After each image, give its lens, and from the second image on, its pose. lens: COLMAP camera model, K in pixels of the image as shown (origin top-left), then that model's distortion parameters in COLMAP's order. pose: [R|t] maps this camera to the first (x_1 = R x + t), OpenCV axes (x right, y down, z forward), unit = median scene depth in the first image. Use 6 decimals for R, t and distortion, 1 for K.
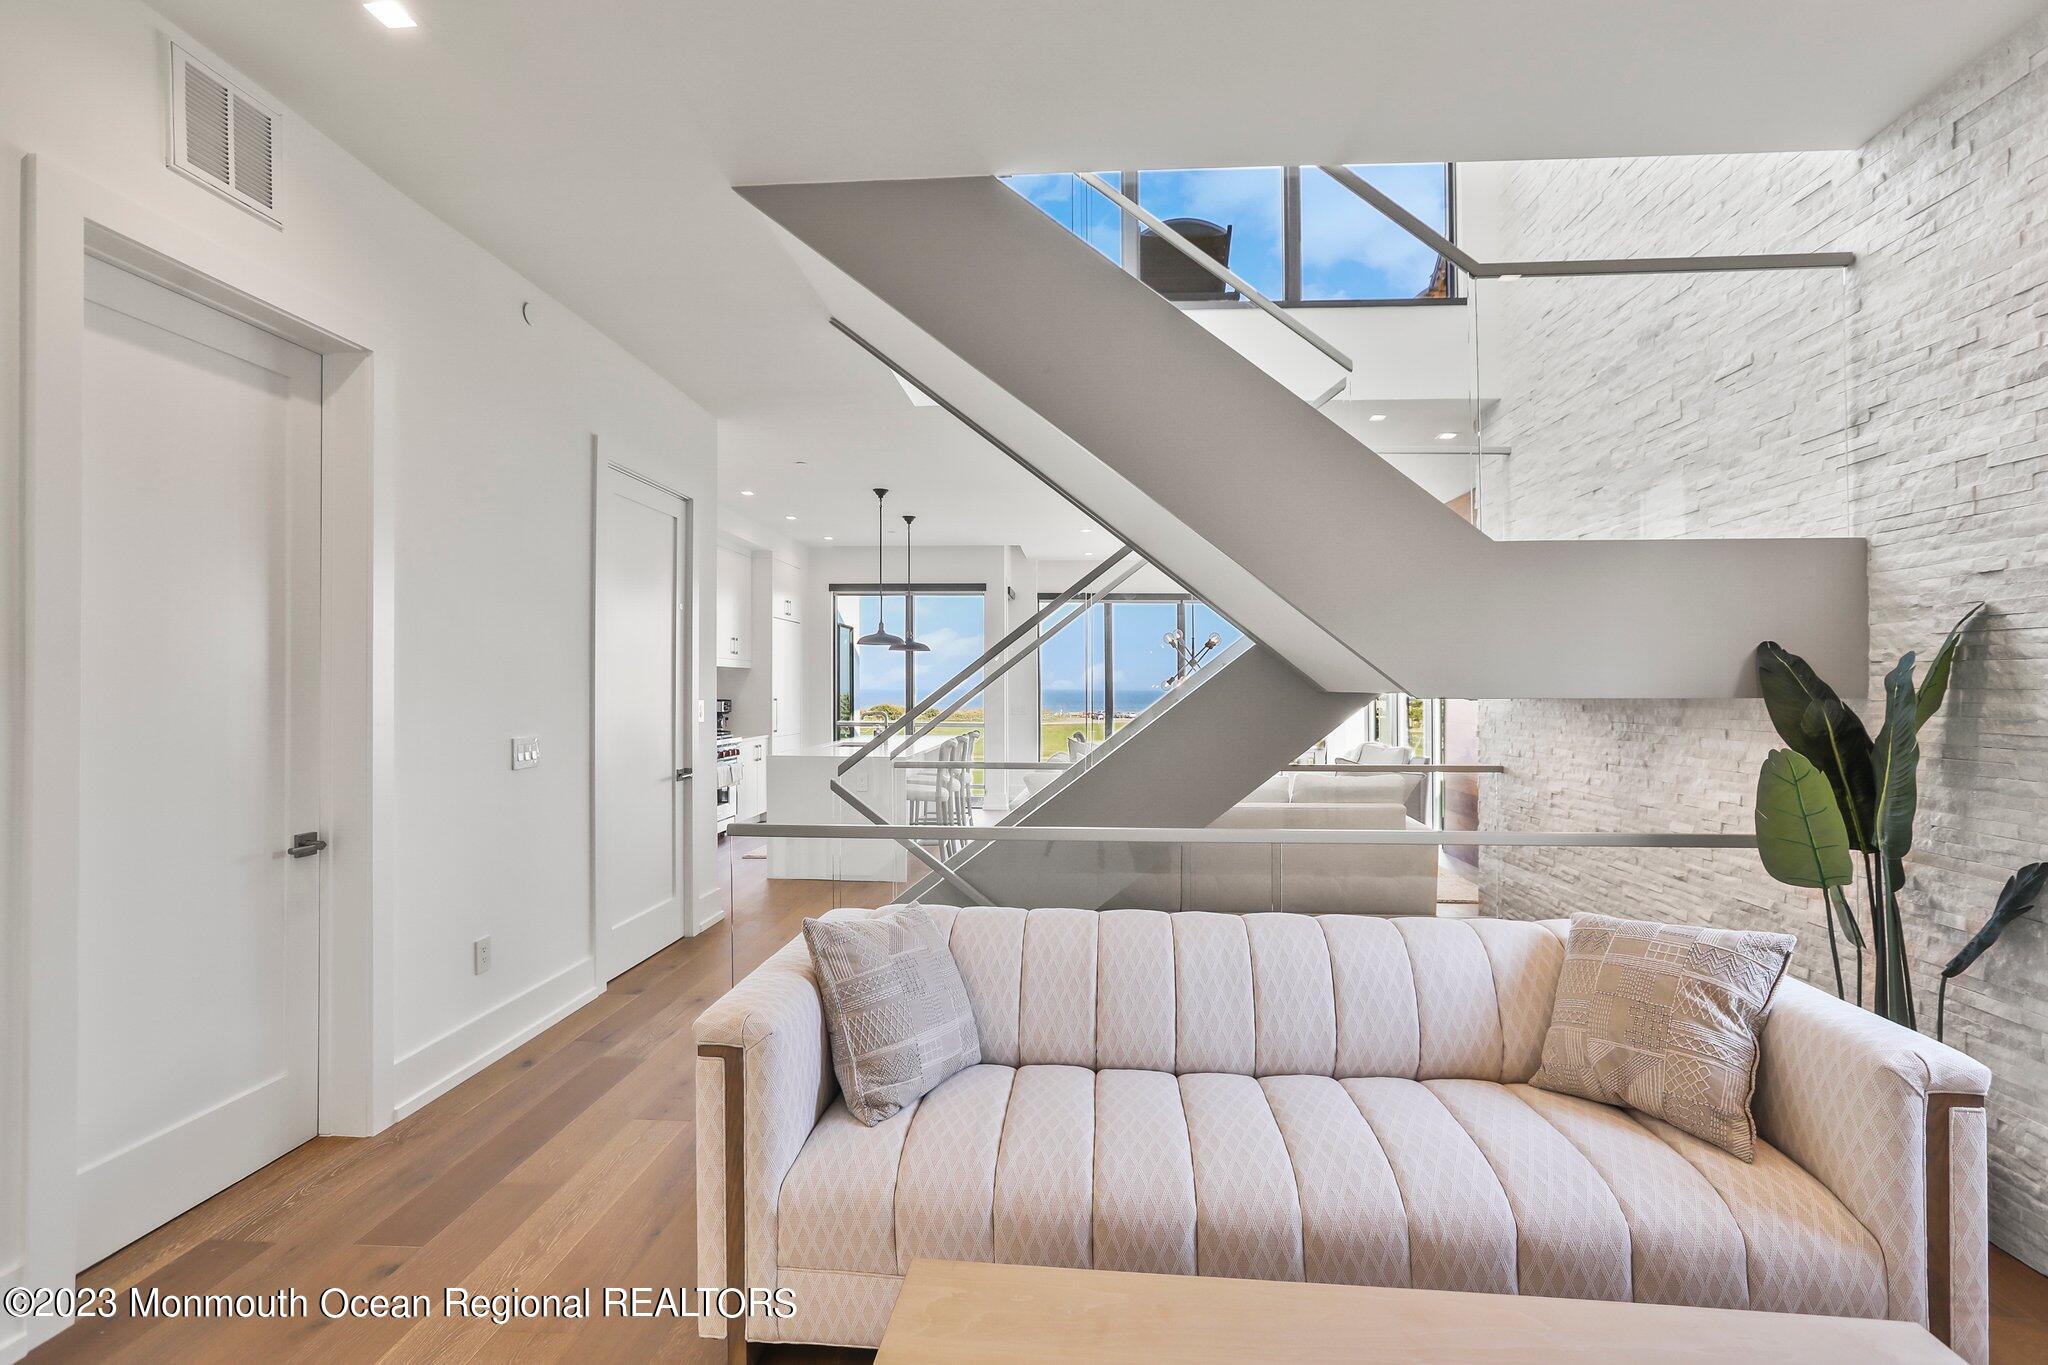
lens RADIAL K [[941.1, 0, 1024.0], [0, 941.1, 682.5], [0, 0, 1]] dist [-0.030906, 0.016792]
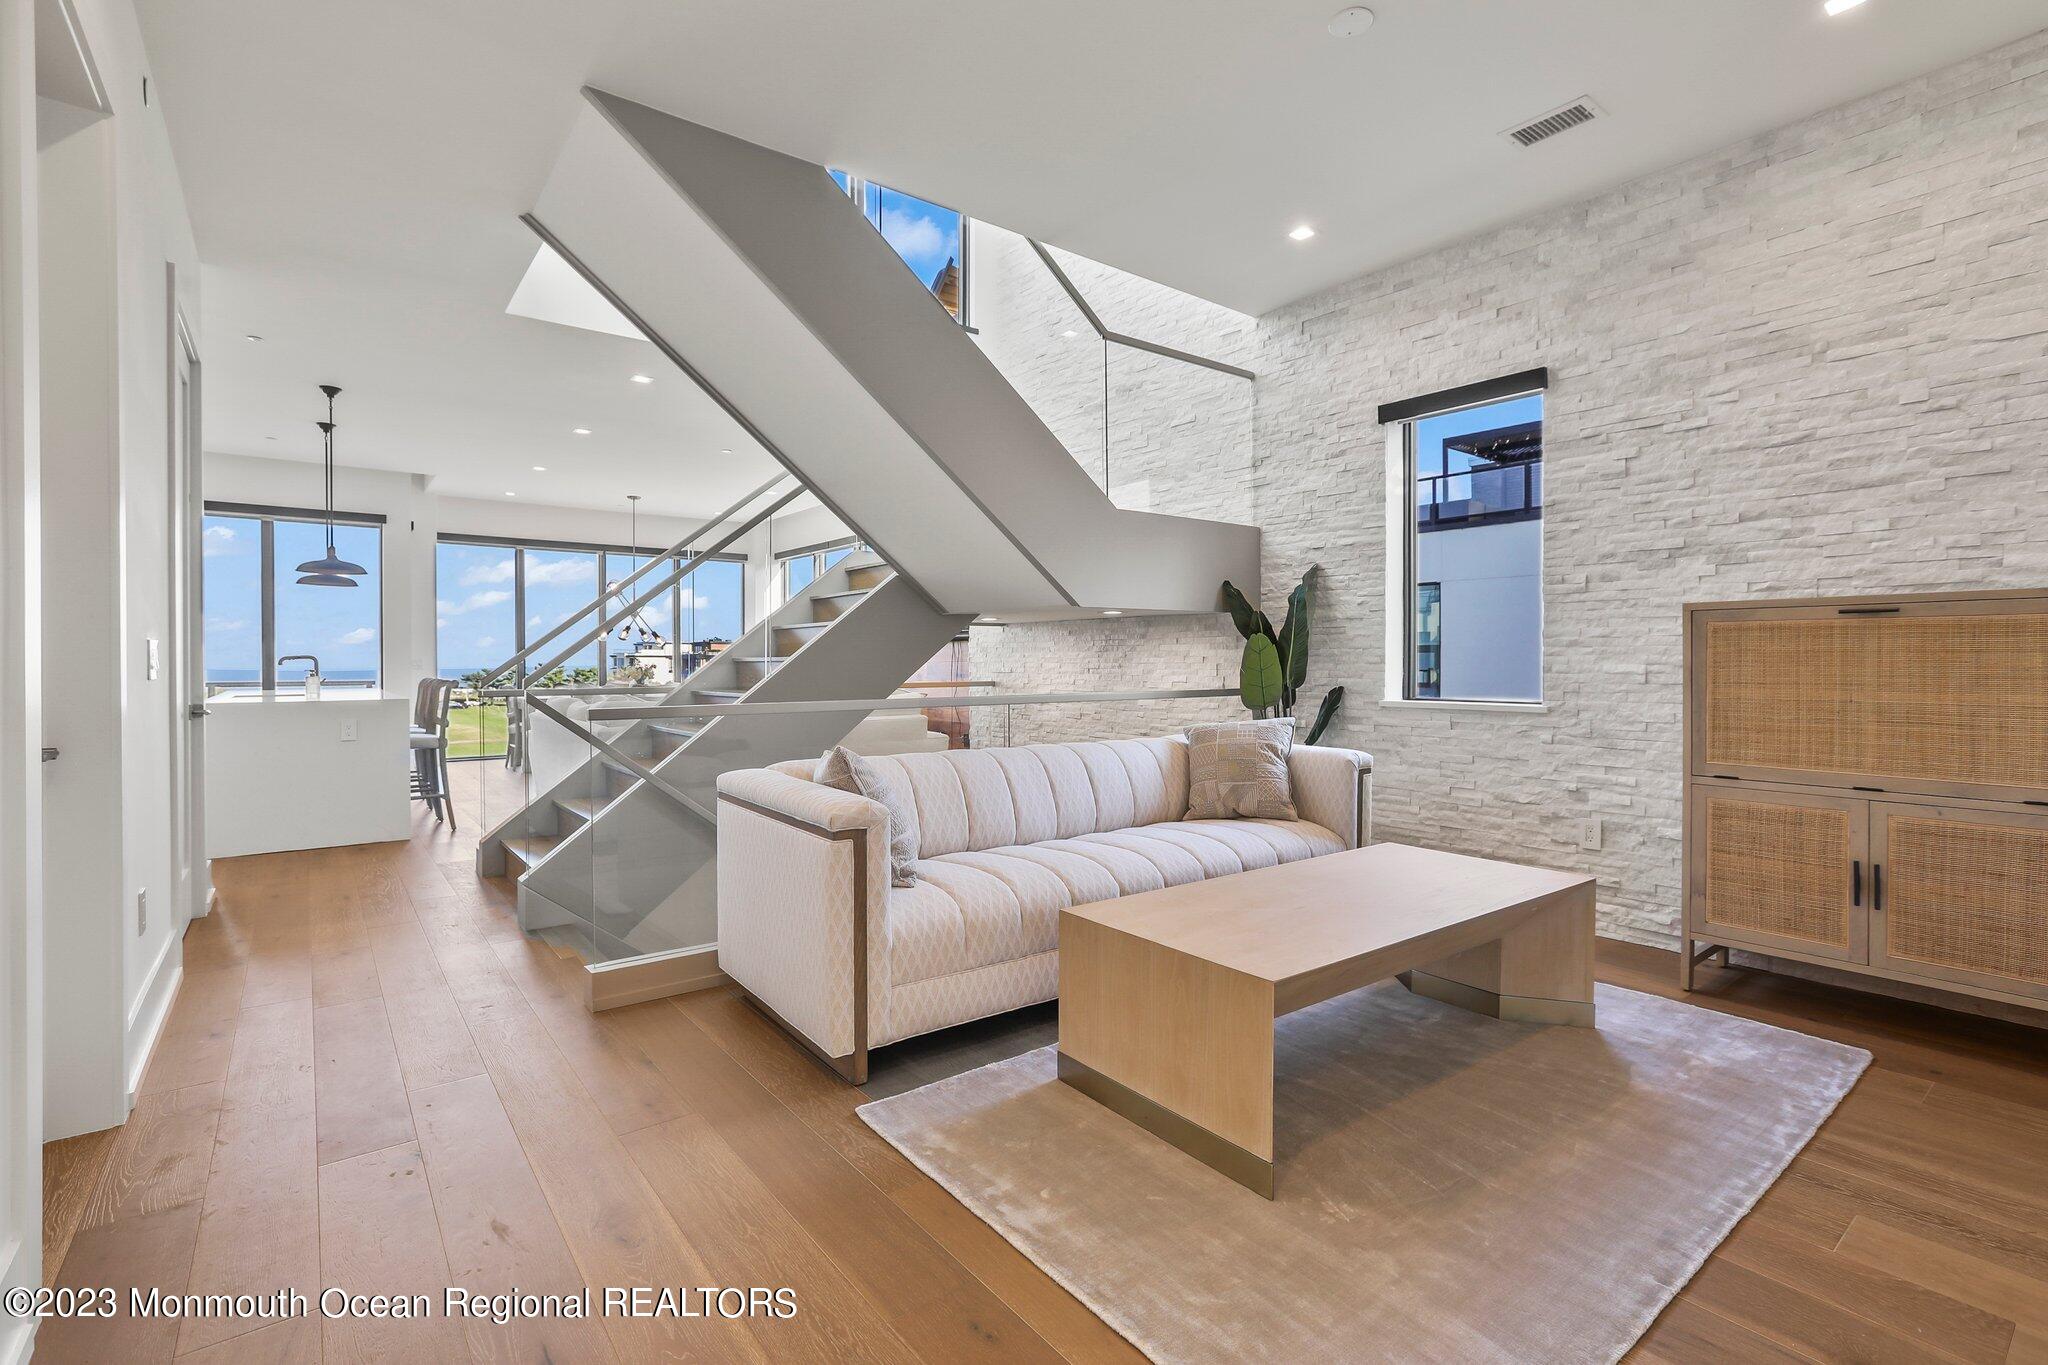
lens RADIAL K [[949.8, 0, 1029.8], [0, 949.8, 669.2], [0, 0, 1]] dist [-0.029747, 0.017780]
pose [[0.740821, -0.009787, 0.671631, -0.775425], [0.000585, 0.999903, 0.013925, 0.110041], [-0.671702, -0.009923, 0.740755, -0.111076]]
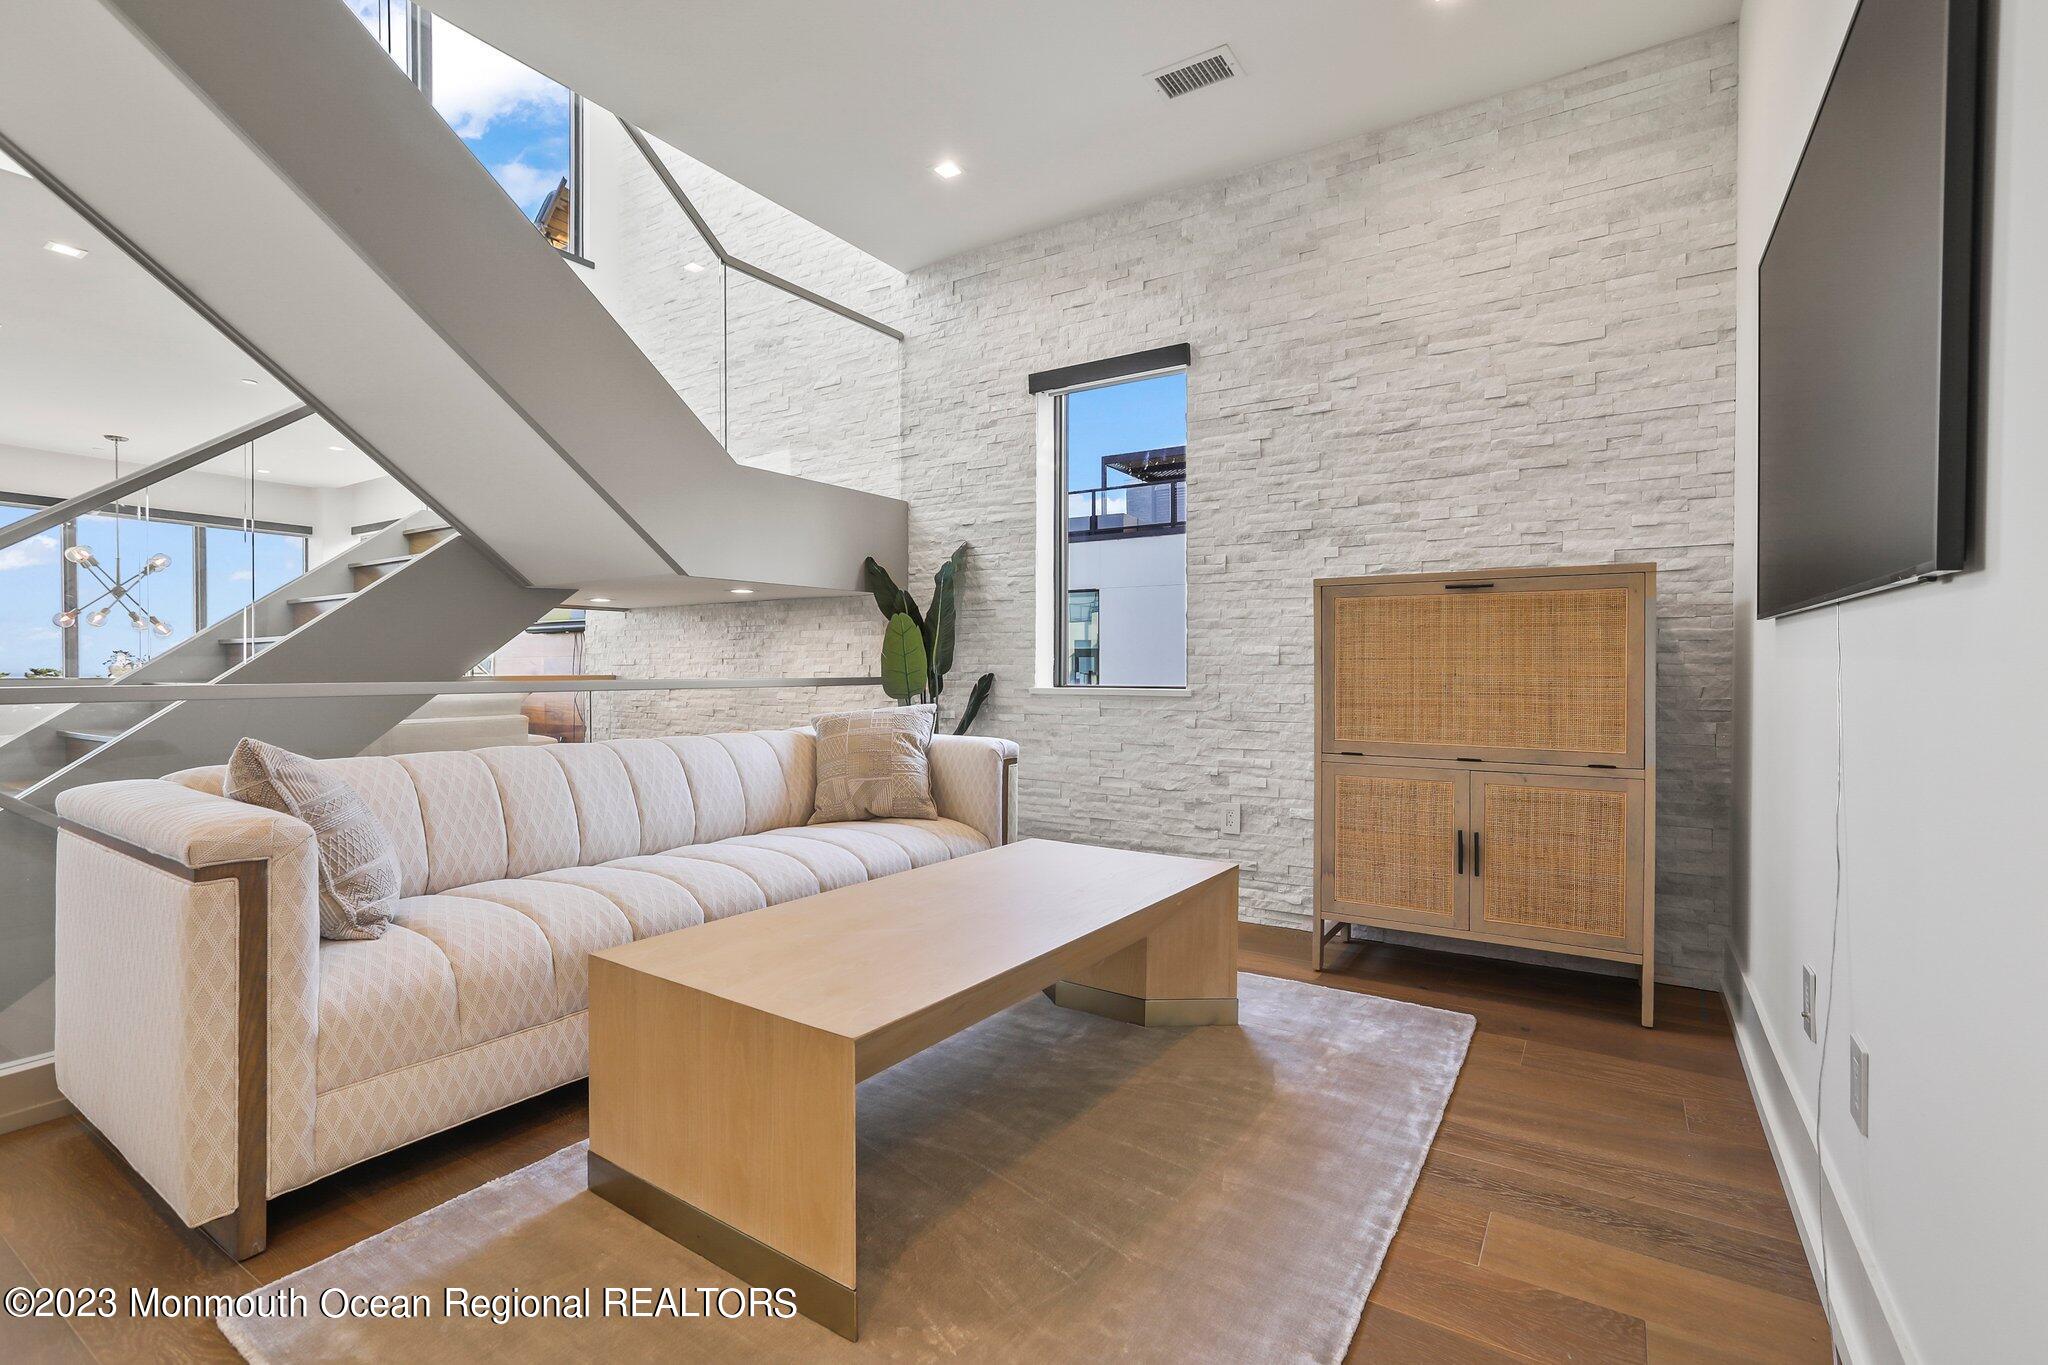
lens RADIAL K [[938.5, 0, 1030.1], [0, 938.5, 670.5], [0, 0, 1]] dist [-0.048977, 0.040336]
pose [[0.479278, -0.003235, 0.877657, -0.539151], [-0.003482, 0.999978, 0.005587, 0.156262], [-0.877656, -0.005734, 0.479256, -0.026412]]
